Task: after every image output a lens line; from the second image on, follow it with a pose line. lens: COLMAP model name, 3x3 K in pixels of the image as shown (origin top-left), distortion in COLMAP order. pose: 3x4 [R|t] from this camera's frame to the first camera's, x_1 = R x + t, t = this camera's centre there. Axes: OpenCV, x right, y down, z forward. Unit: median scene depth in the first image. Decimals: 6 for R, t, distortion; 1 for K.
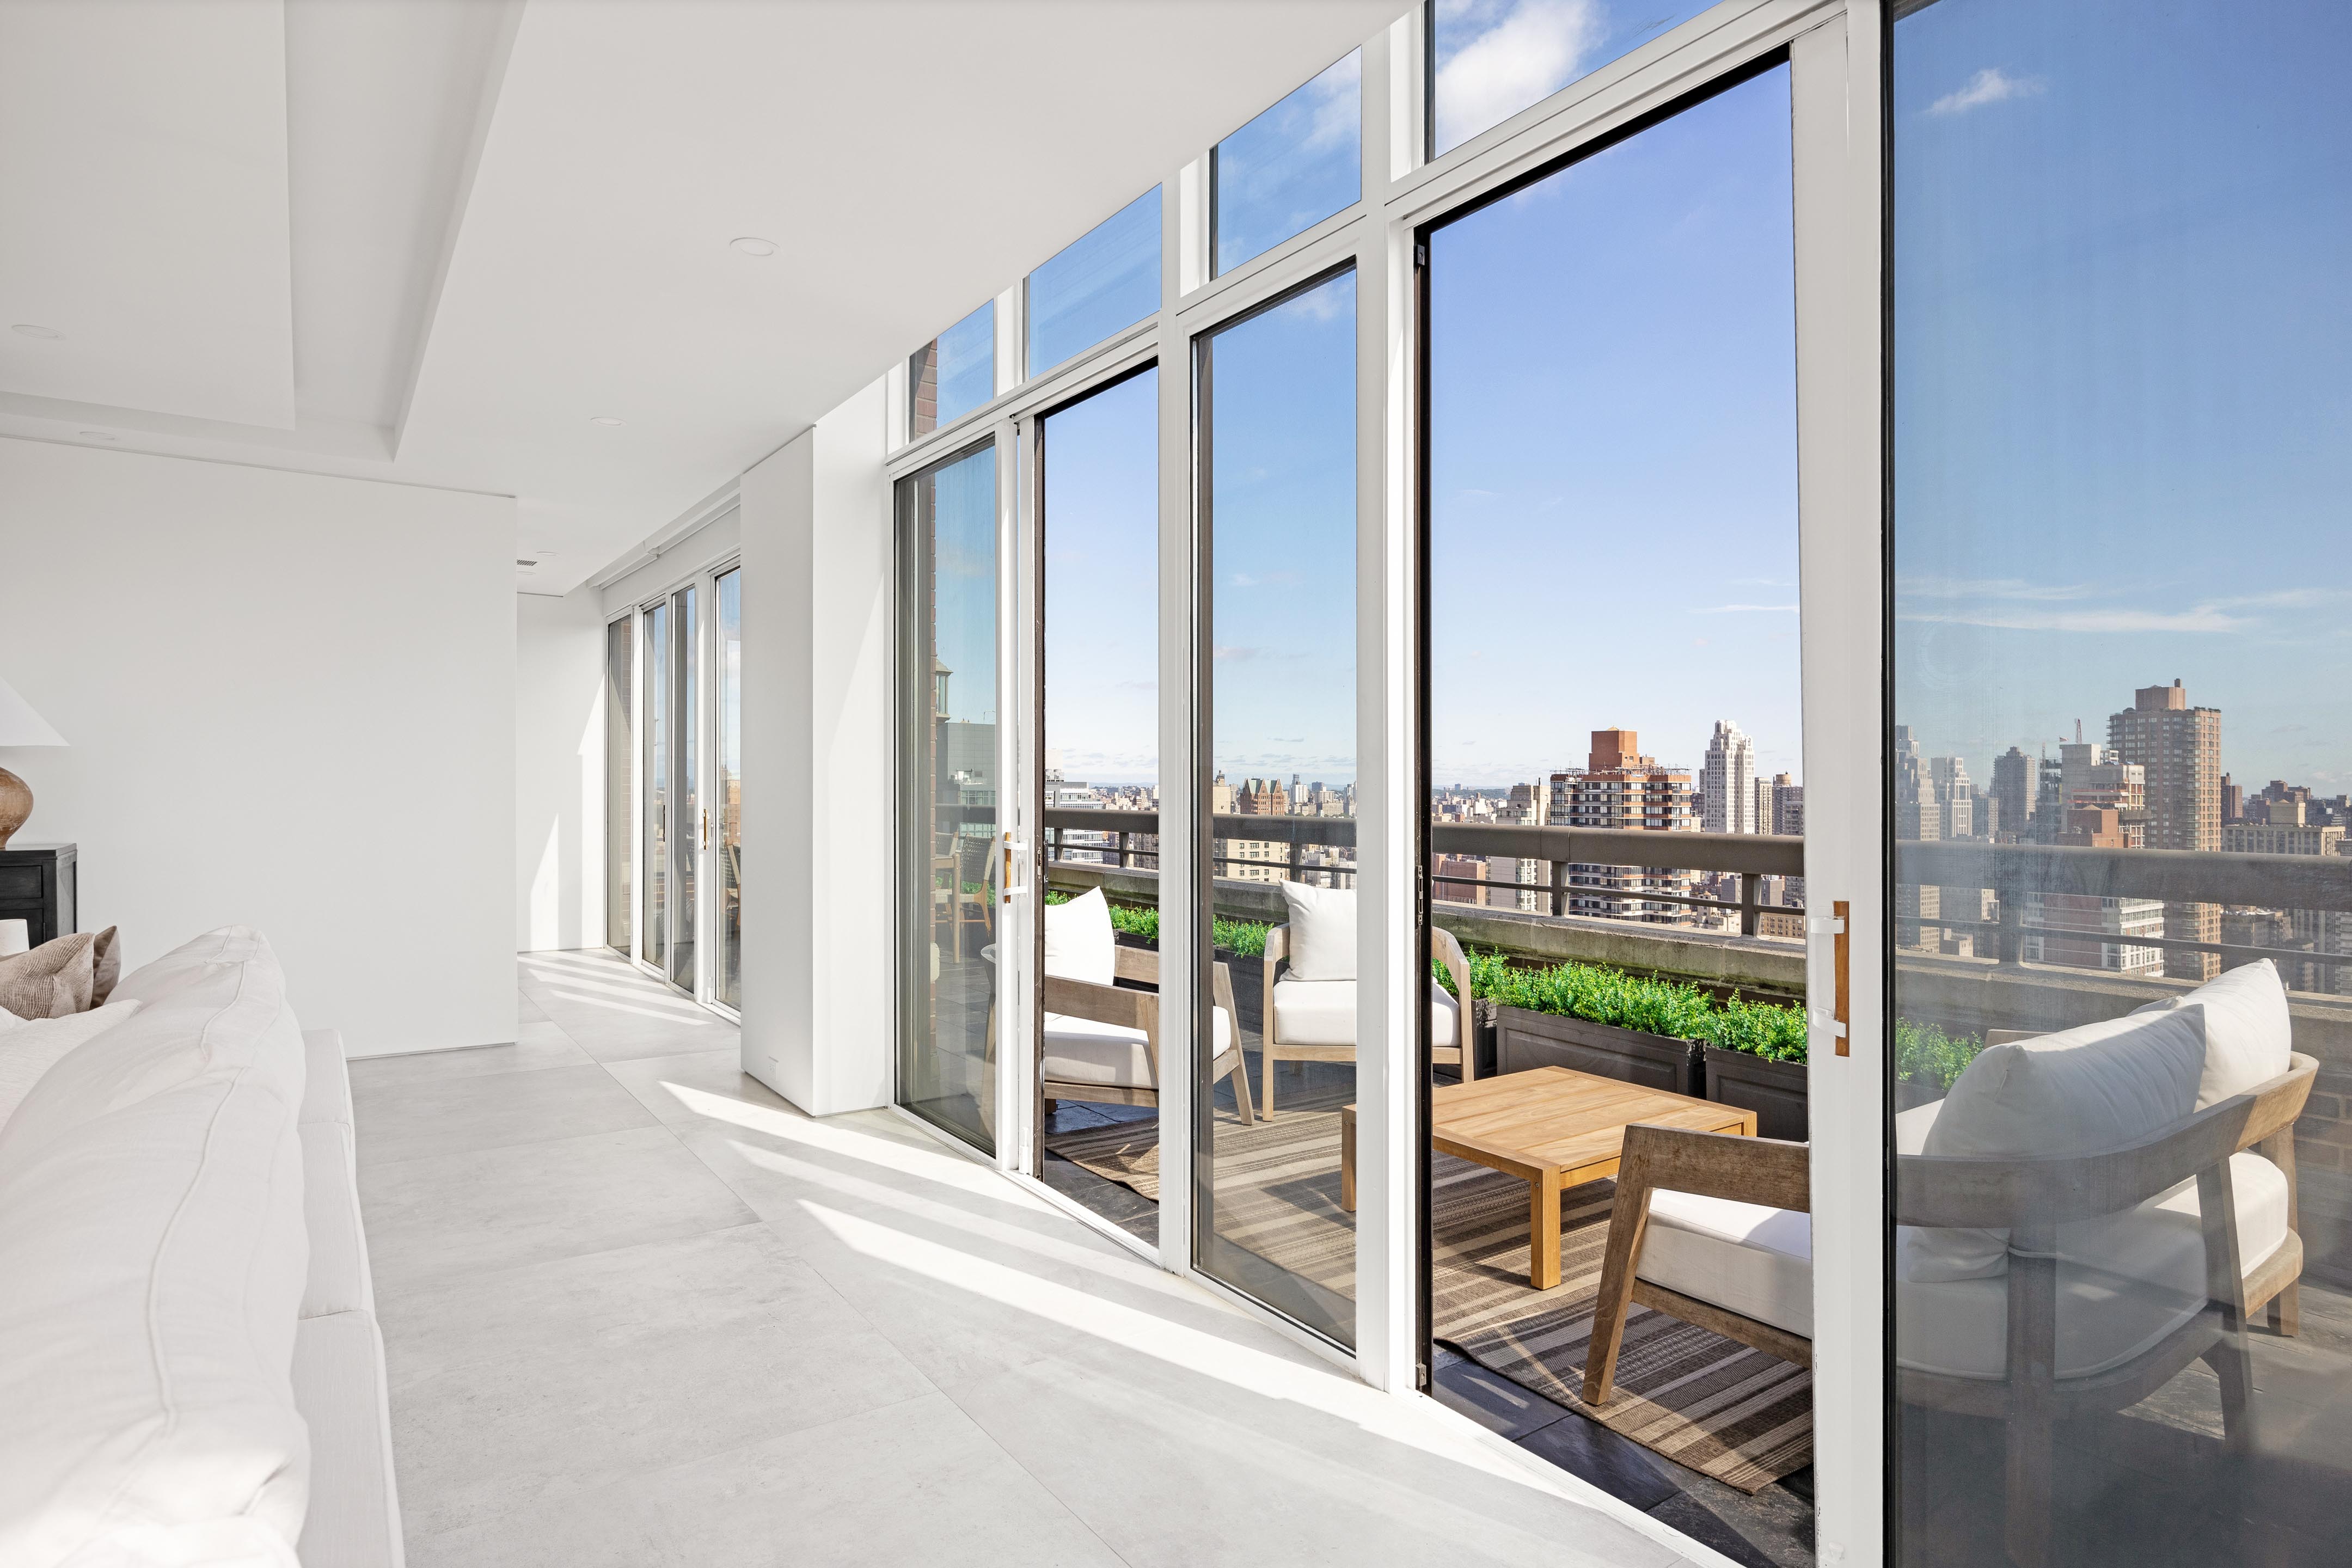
lens RADIAL K [[1267.7, 0, 1179.5], [0, 1267.7, 766.5], [0, 0, 1]] dist [0.003600, 0.000040]
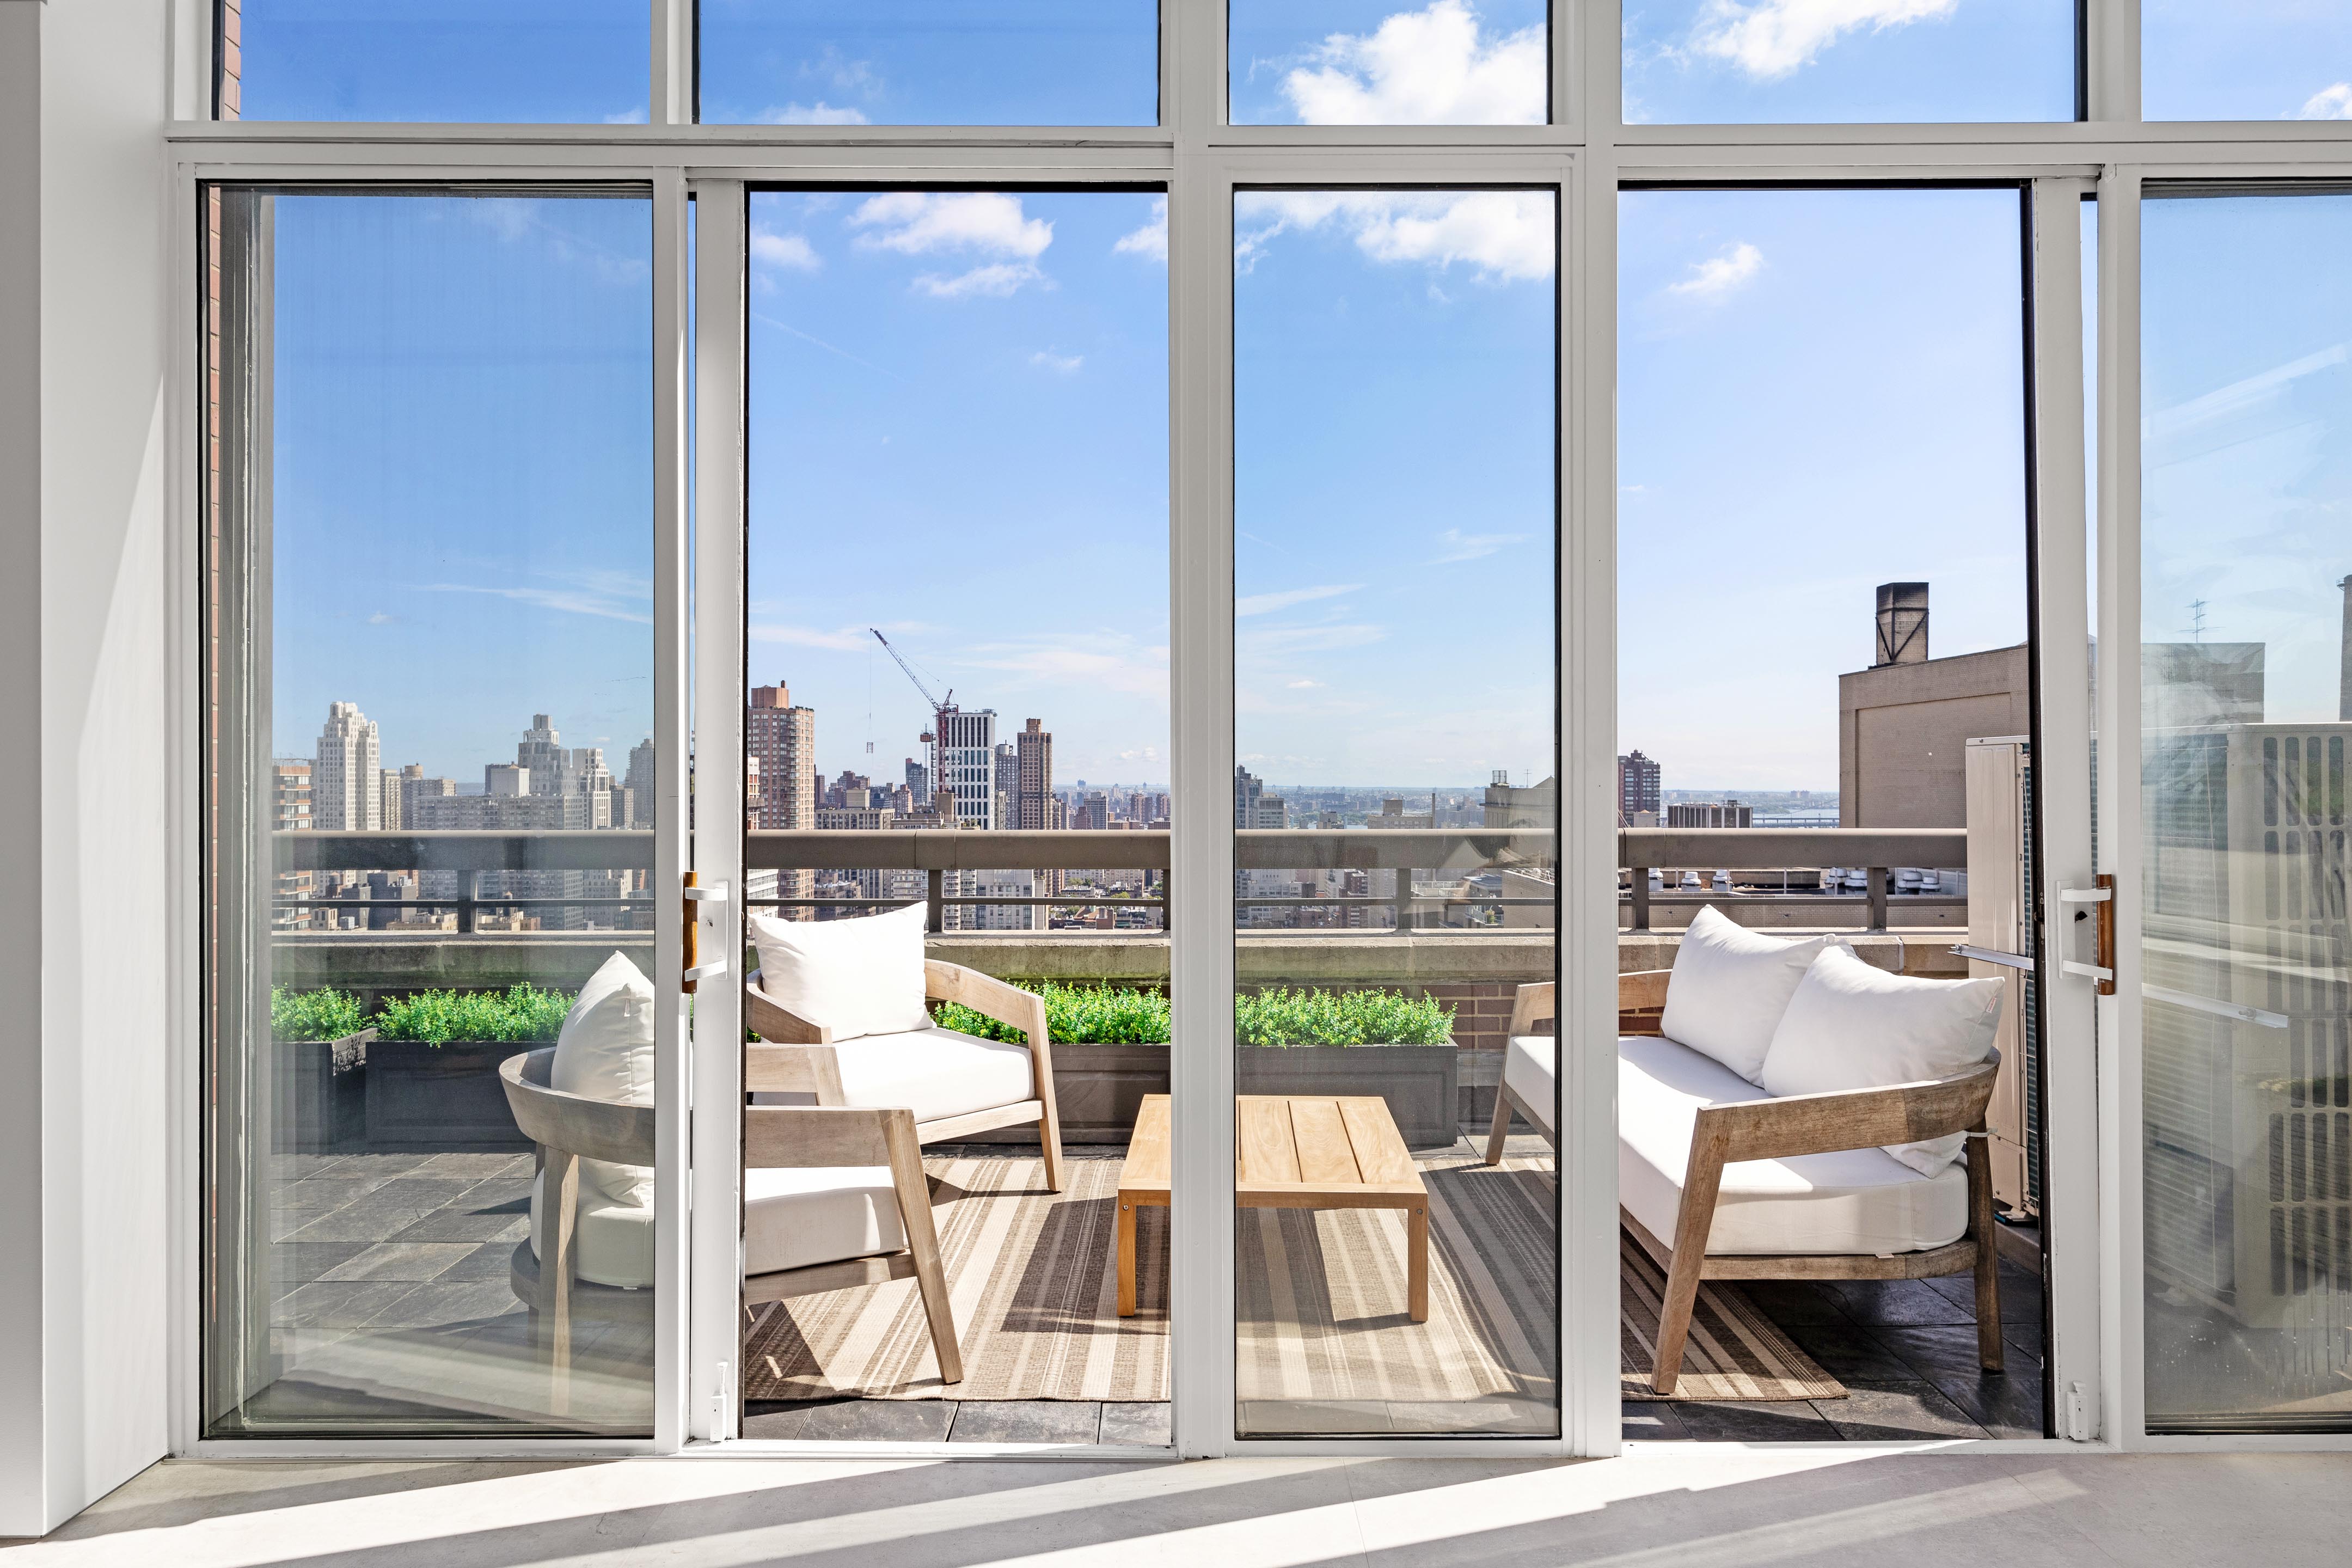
lens RADIAL K [[1379.0, 0, 1173.8], [0, 1379.0, 797.0], [0, 0, 1]] dist [0.006001, 0.000203]
pose [[0.584169, -0.017257, 0.811449, -0.397411], [-0.006272, 0.999648, 0.025775, -0.001717], [-0.811608, -0.020146, 0.583855, 0.334462]]
